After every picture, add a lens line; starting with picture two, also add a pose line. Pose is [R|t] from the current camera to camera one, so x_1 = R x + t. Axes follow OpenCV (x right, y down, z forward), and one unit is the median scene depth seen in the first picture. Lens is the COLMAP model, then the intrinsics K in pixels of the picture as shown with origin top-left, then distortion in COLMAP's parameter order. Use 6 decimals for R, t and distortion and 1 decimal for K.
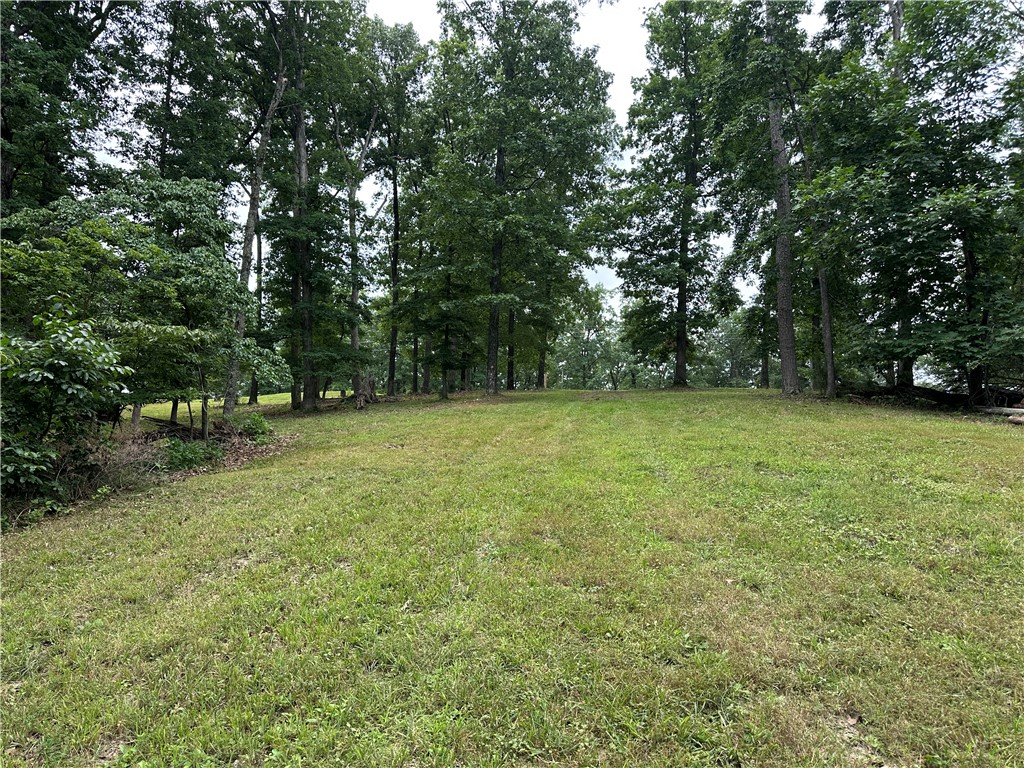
lens RADIAL K [[718.1, 0, 508.7], [0, 718.1, 376.2], [0, 0, 1]] dist [0.055642, -0.068298]
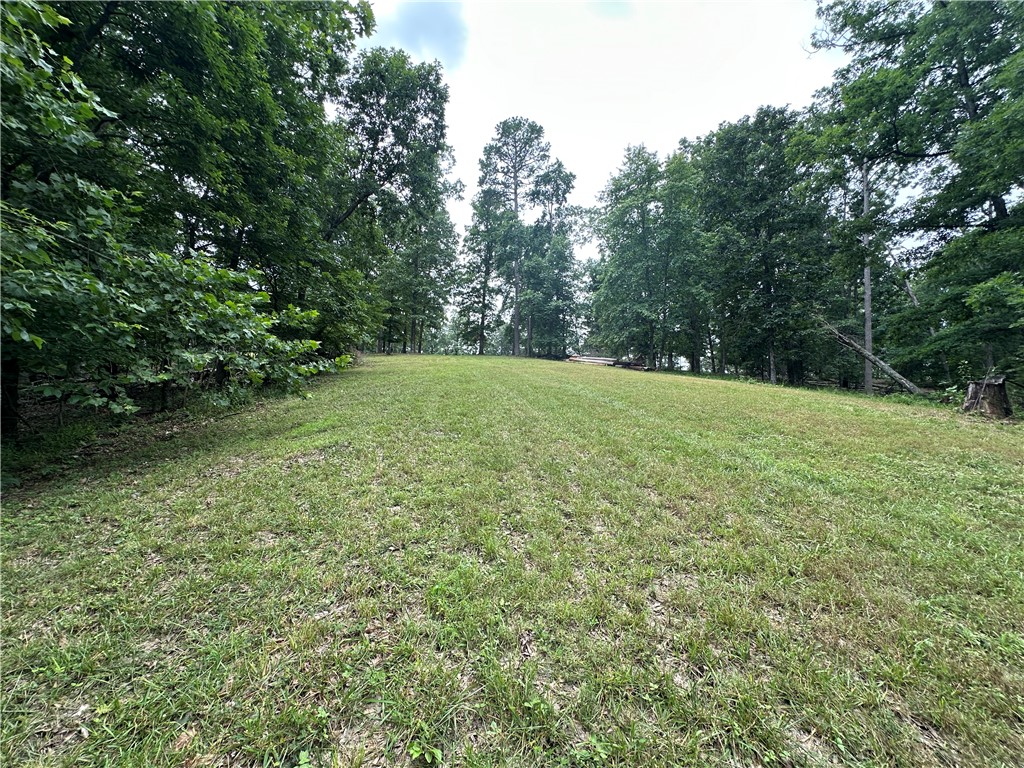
lens RADIAL K [[409.8, 0, 507.3], [0, 409.8, 384.1], [0, 0, 1]] dist [-0.006217, 0.000367]
pose [[0.952883, 0.012110, 0.303097, -0.105749], [-0.036795, 0.996439, 0.075865, 0.006297], [-0.301099, -0.083443, 0.949935, -0.392641]]
